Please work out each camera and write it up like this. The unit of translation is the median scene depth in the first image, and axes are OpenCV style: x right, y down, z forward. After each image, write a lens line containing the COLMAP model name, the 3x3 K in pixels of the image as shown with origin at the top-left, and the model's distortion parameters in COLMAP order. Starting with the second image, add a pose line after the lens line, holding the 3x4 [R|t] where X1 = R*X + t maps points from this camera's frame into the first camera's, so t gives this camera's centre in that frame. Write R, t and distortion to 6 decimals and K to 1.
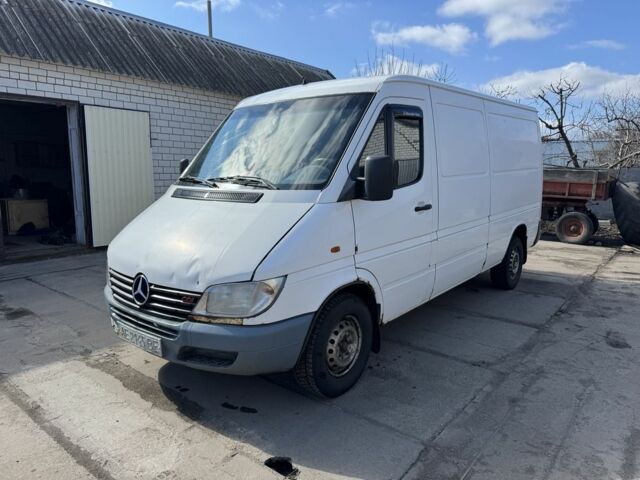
lens RADIAL K [[445.5, 0, 316.3], [0, 445.5, 239.2], [0, 0, 1]] dist [0.017958, -0.019666]
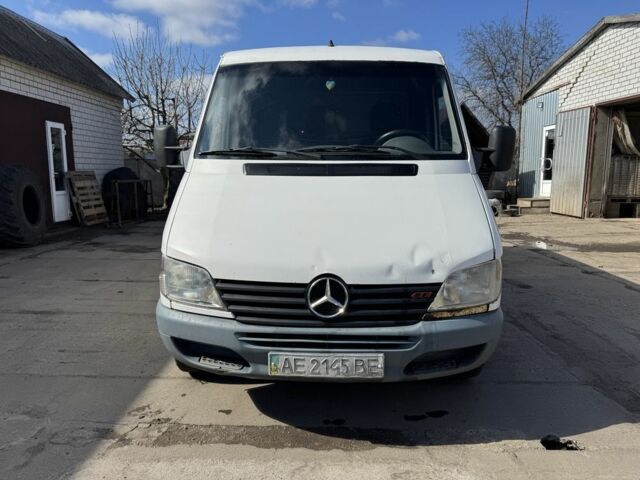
lens RADIAL K [[445.5, 0, 315.4], [0, 445.5, 239.4], [0, 0, 1]] dist [0.017958, -0.019666]
pose [[0.791435, -0.092602, 0.604198, -0.764546], [0.089195, 0.995373, 0.035719, -0.007364], [-0.604711, 0.025622, 0.796033, 0.402949]]
